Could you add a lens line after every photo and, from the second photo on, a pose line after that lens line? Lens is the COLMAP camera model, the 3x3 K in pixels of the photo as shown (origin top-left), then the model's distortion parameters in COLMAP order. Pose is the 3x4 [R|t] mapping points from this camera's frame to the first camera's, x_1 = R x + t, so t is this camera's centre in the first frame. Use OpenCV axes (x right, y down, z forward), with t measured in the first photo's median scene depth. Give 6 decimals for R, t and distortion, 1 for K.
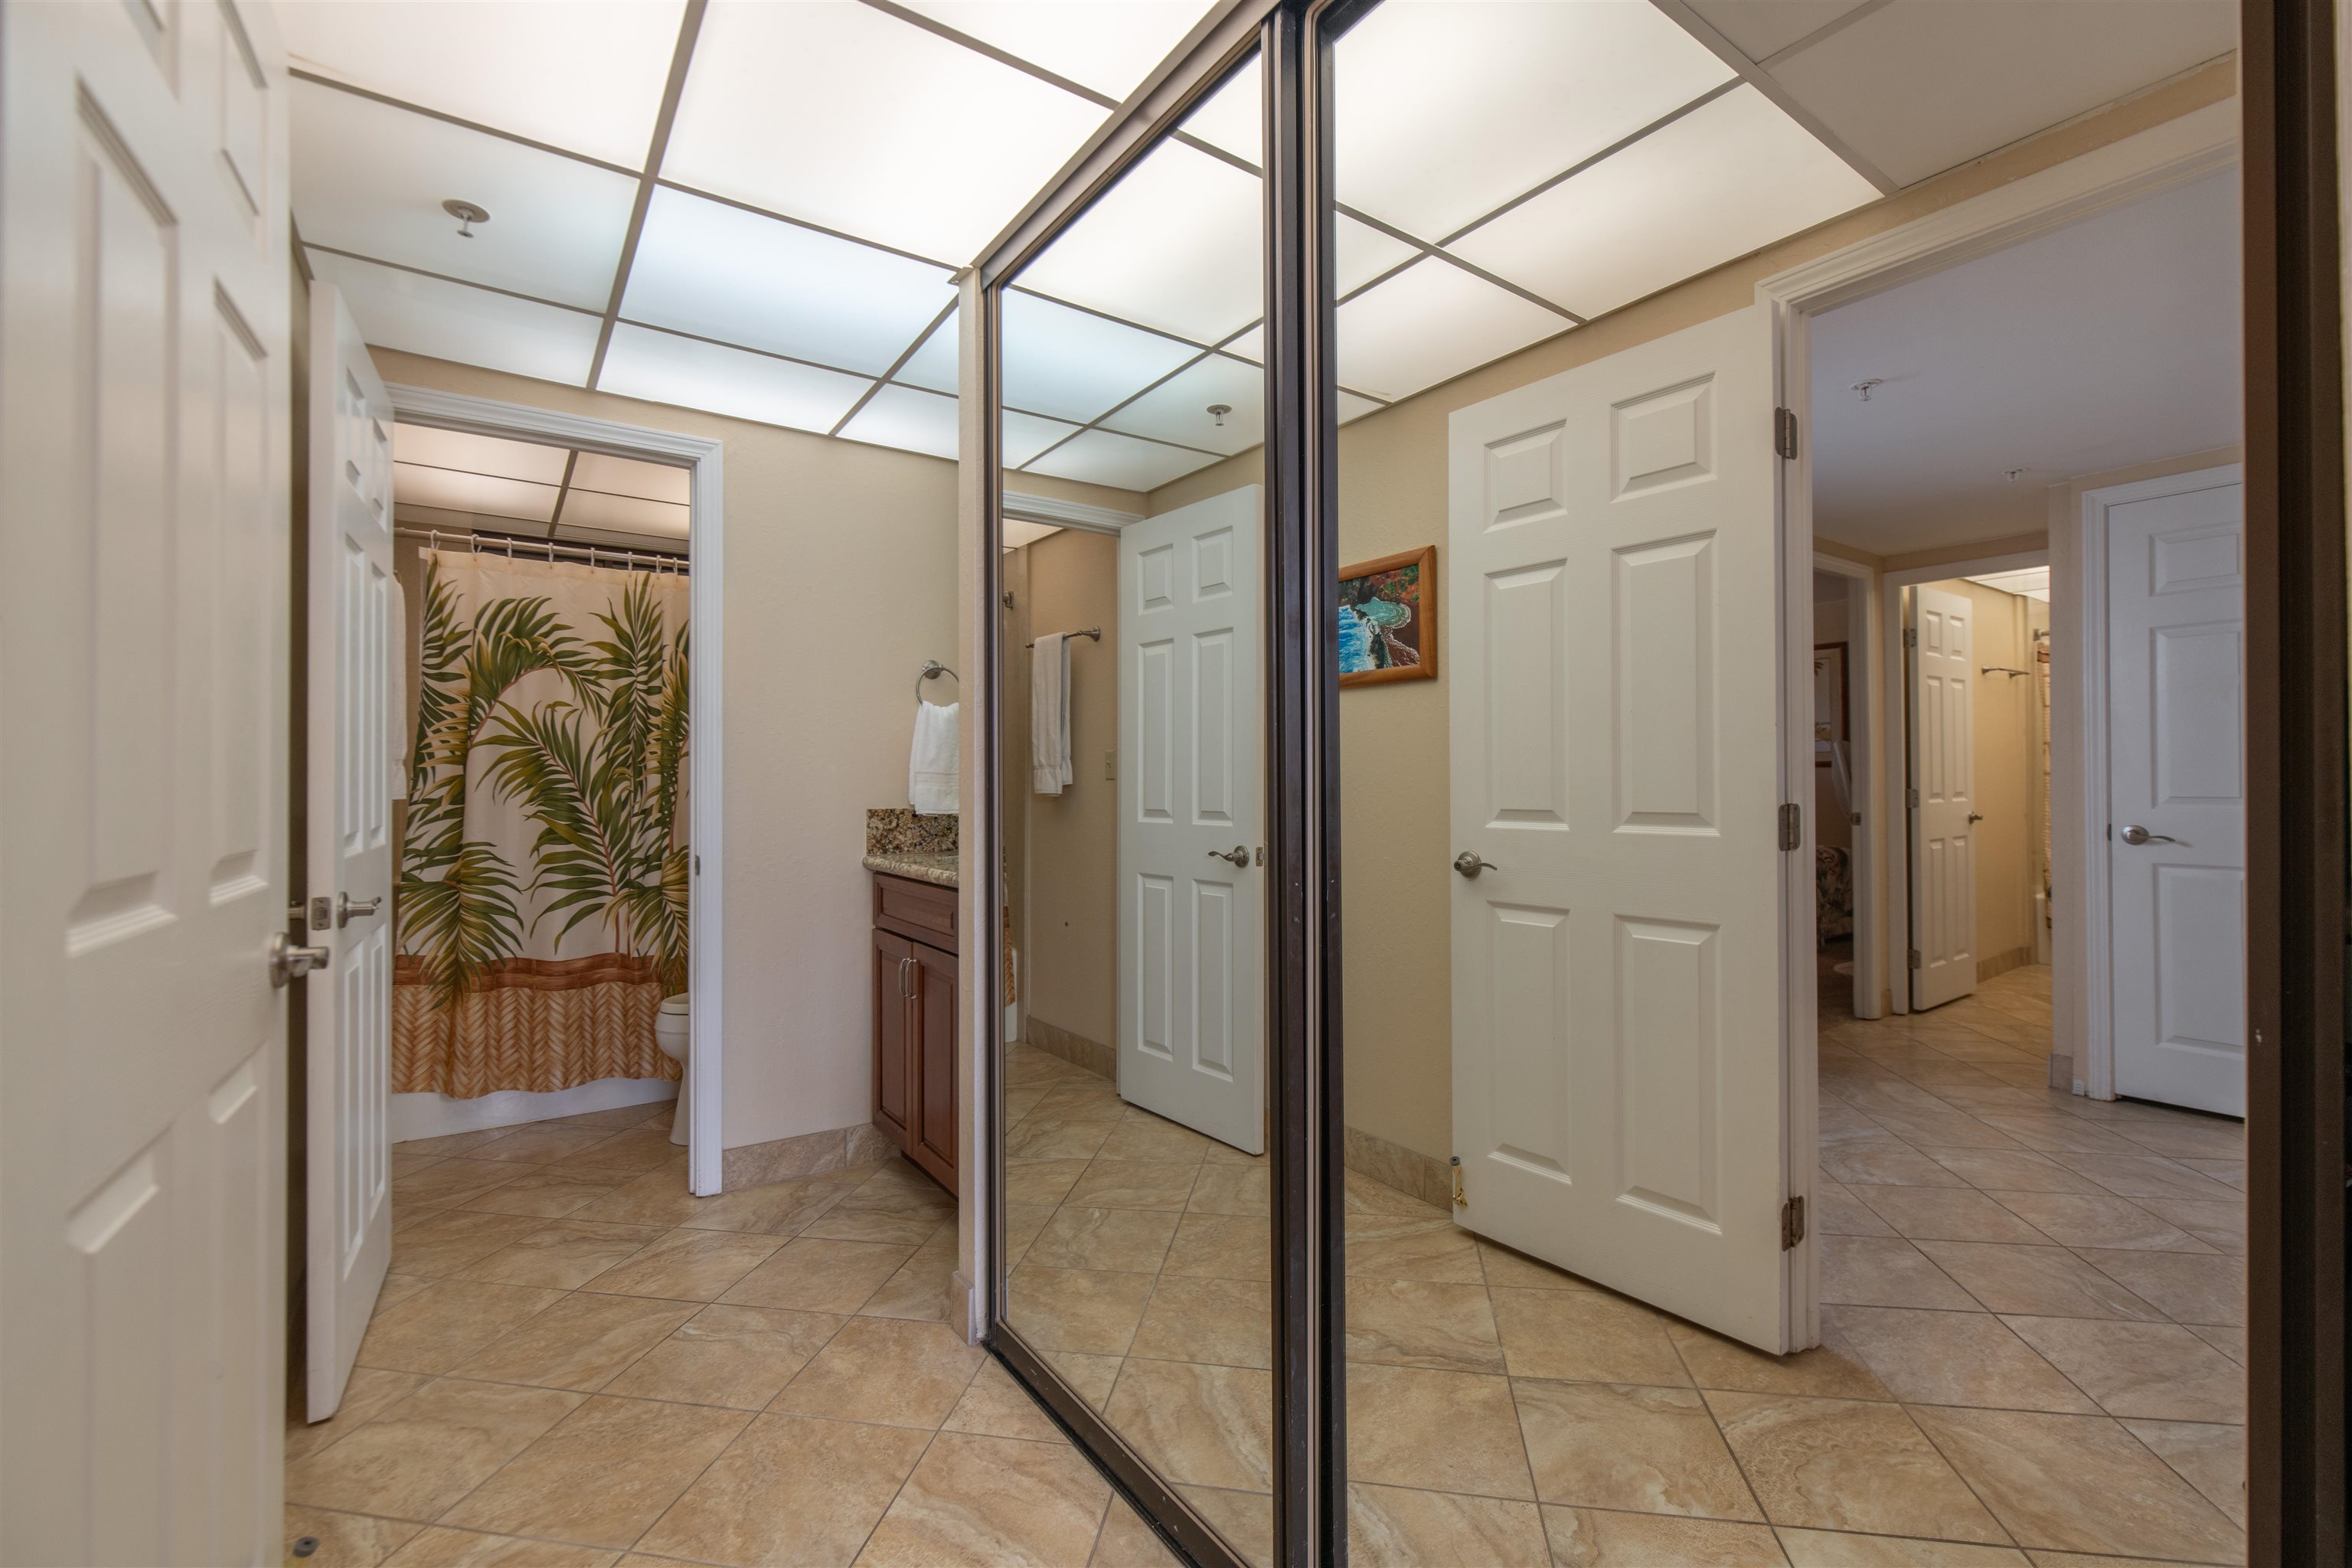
lens RADIAL K [[1008.7, 0, 1175.7], [0, 1008.7, 773.7], [0, 0, 1]] dist [0.001103, -0.000020]
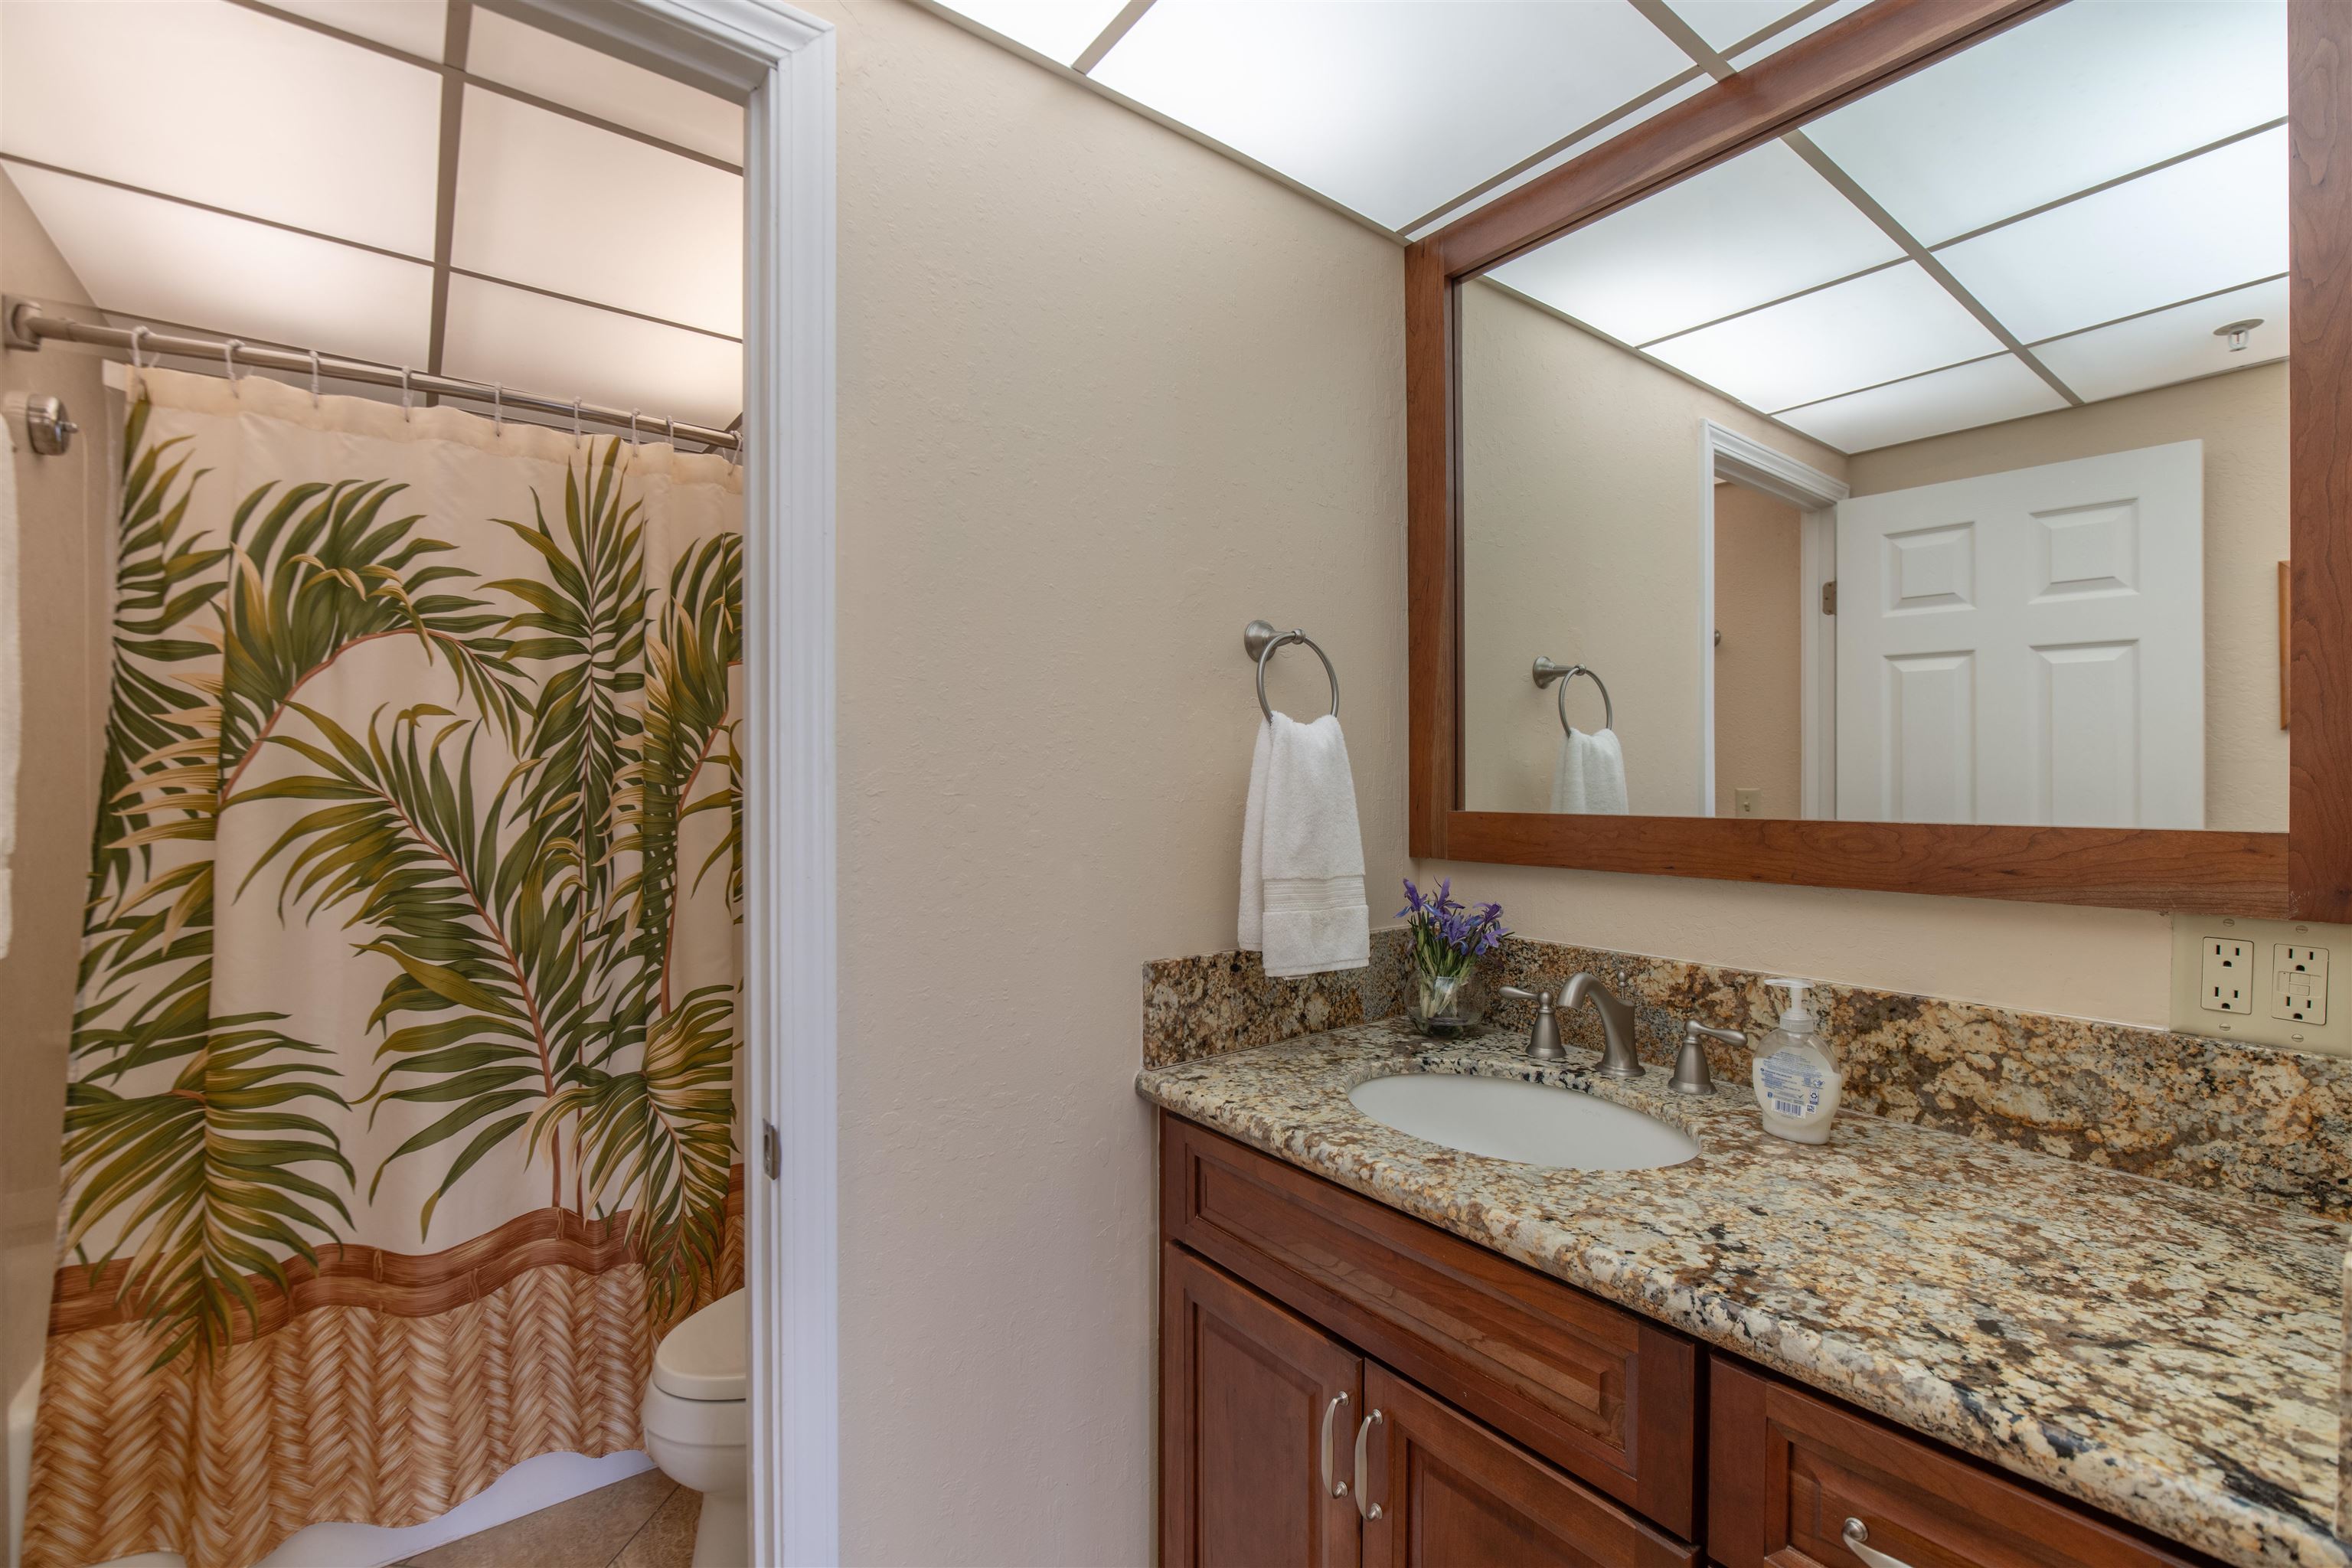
lens RADIAL K [[1014.4, 0, 1176.0], [0, 1014.4, 784.0], [0, 0, 1]] dist [-0.010800, 0.000607]
pose [[0.998881, 0.003302, 0.047175, -0.284552], [-0.004138, 0.999836, 0.017634, -0.044394], [-0.047109, -0.017809, 0.998731, 0.514752]]
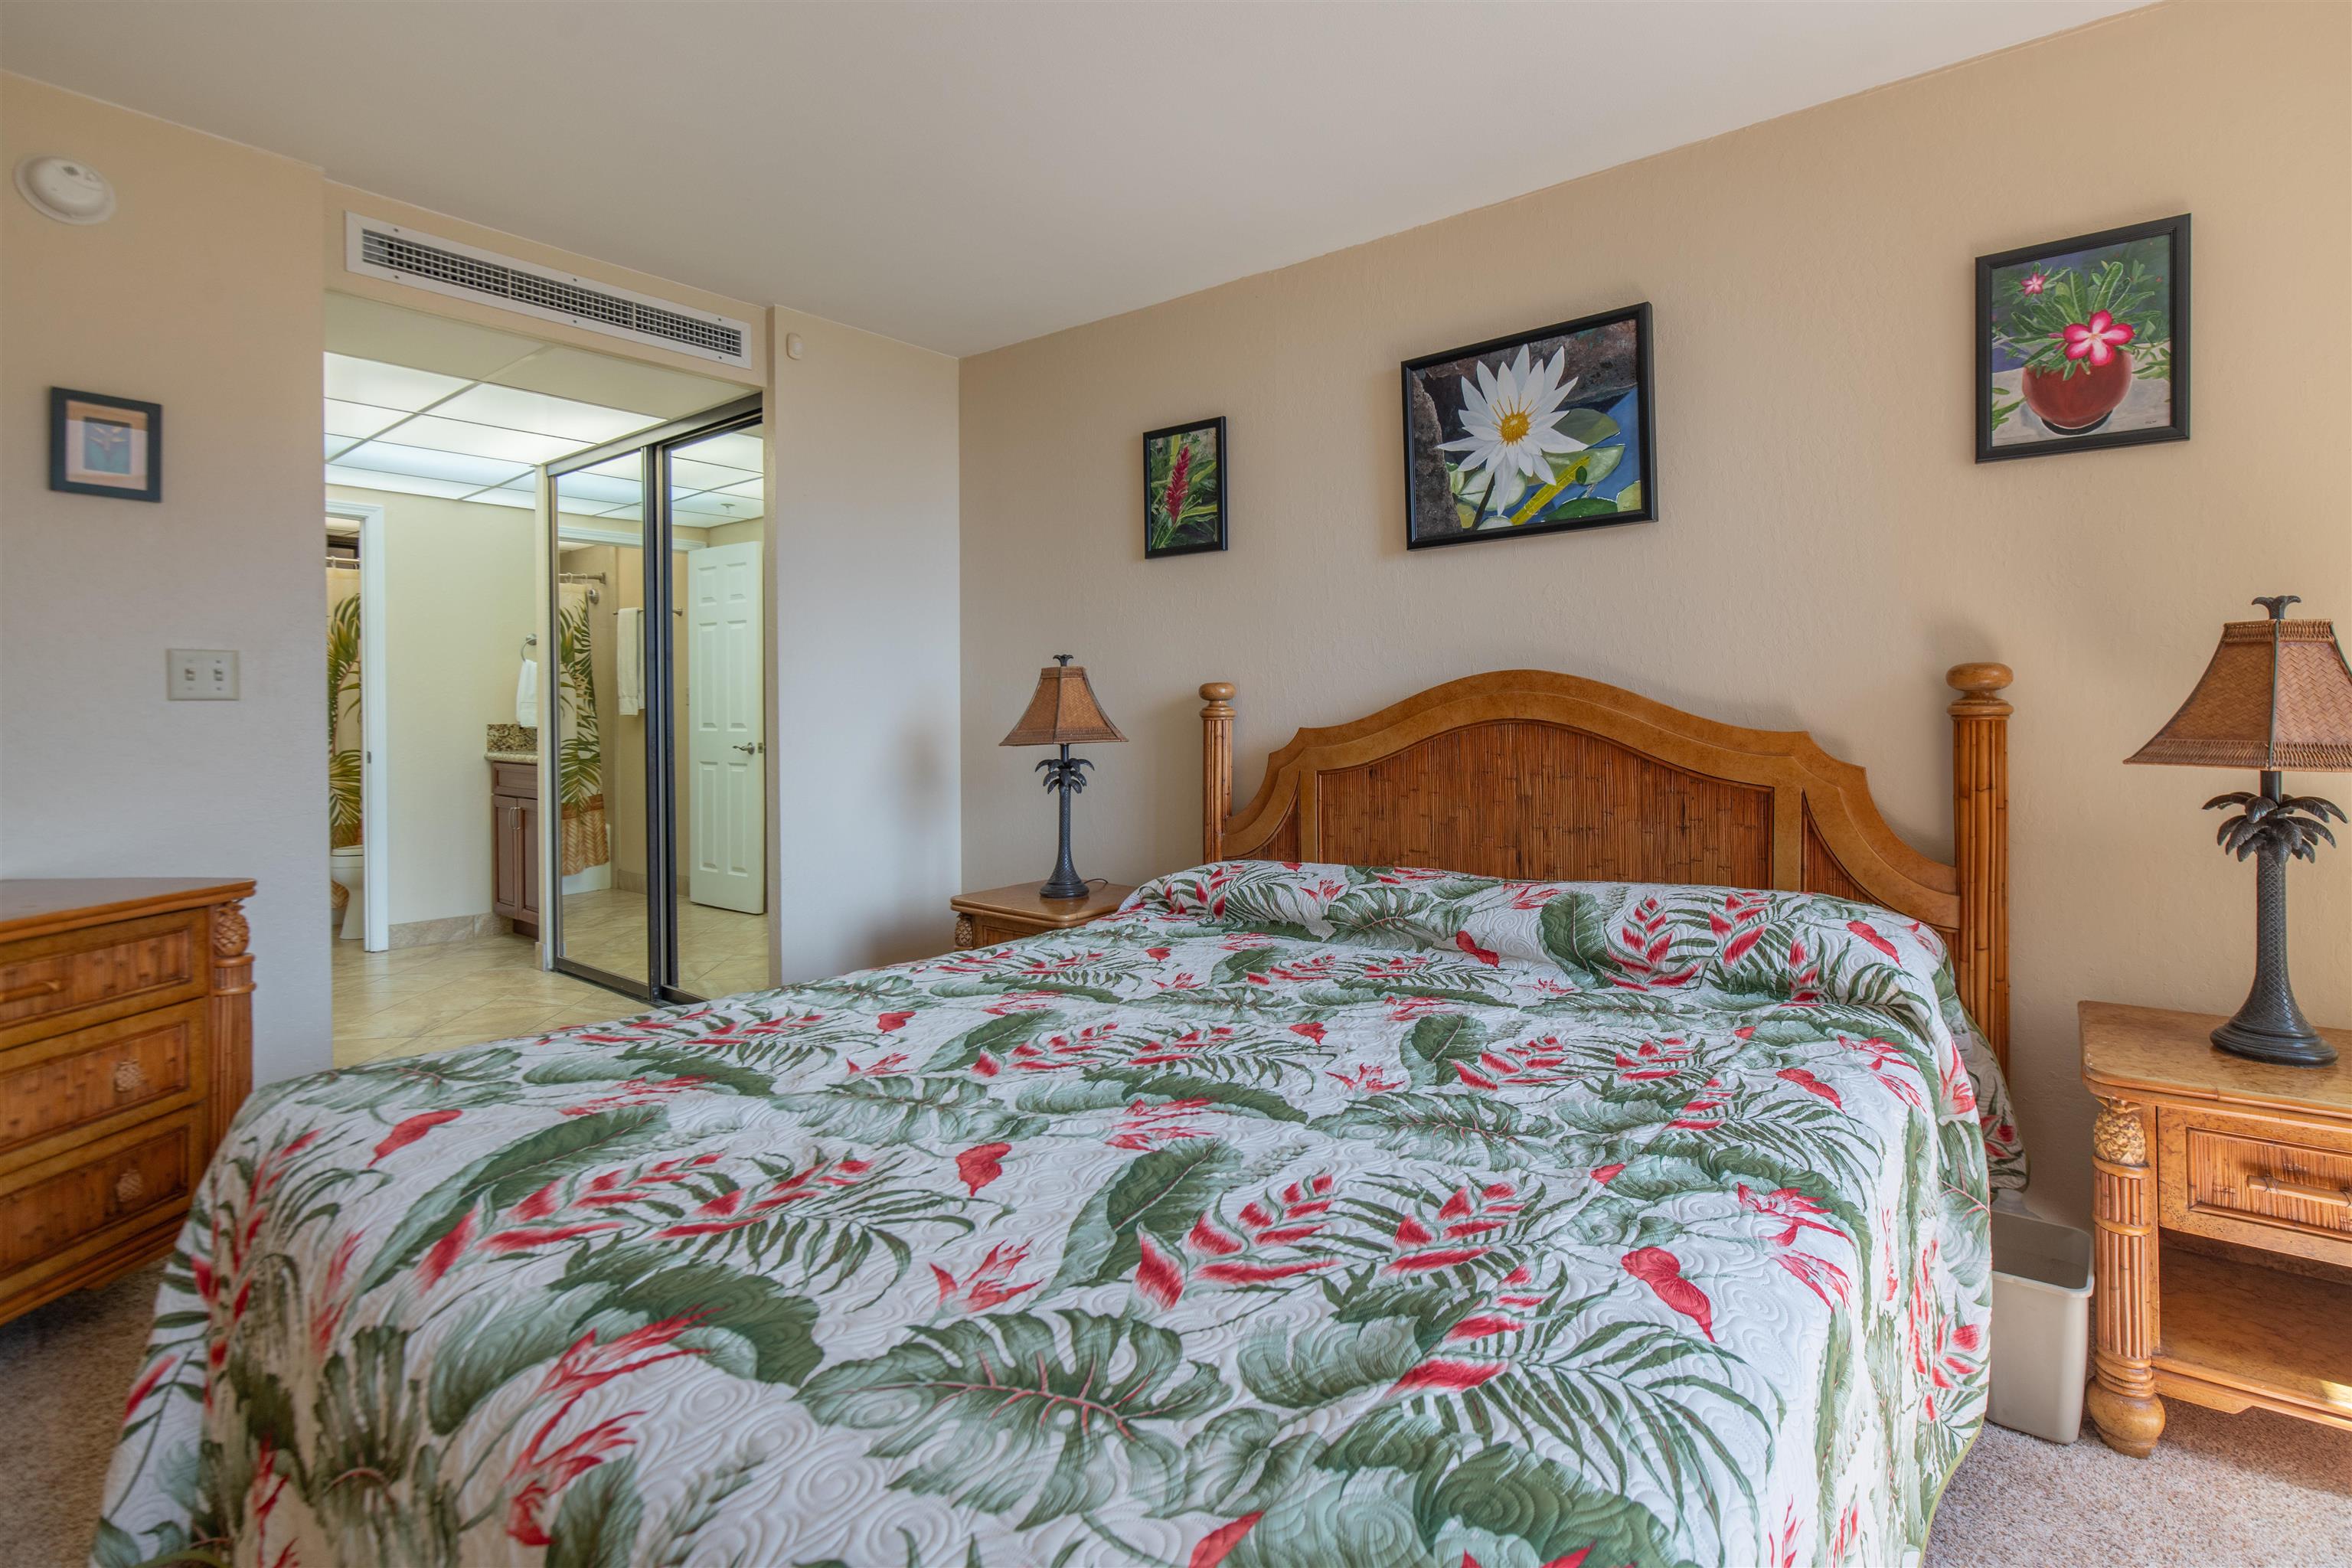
lens RADIAL K [[968.7, 0, 1182.0], [0, 968.7, 697.6], [0, 0, 1]] dist [0.000283, 0.000131]
pose [[0.949339, -0.008801, 0.314131, 0.250563], [0.007109, 0.999953, 0.006531, -0.009287], [-0.314174, -0.003967, 0.949357, -0.782368]]
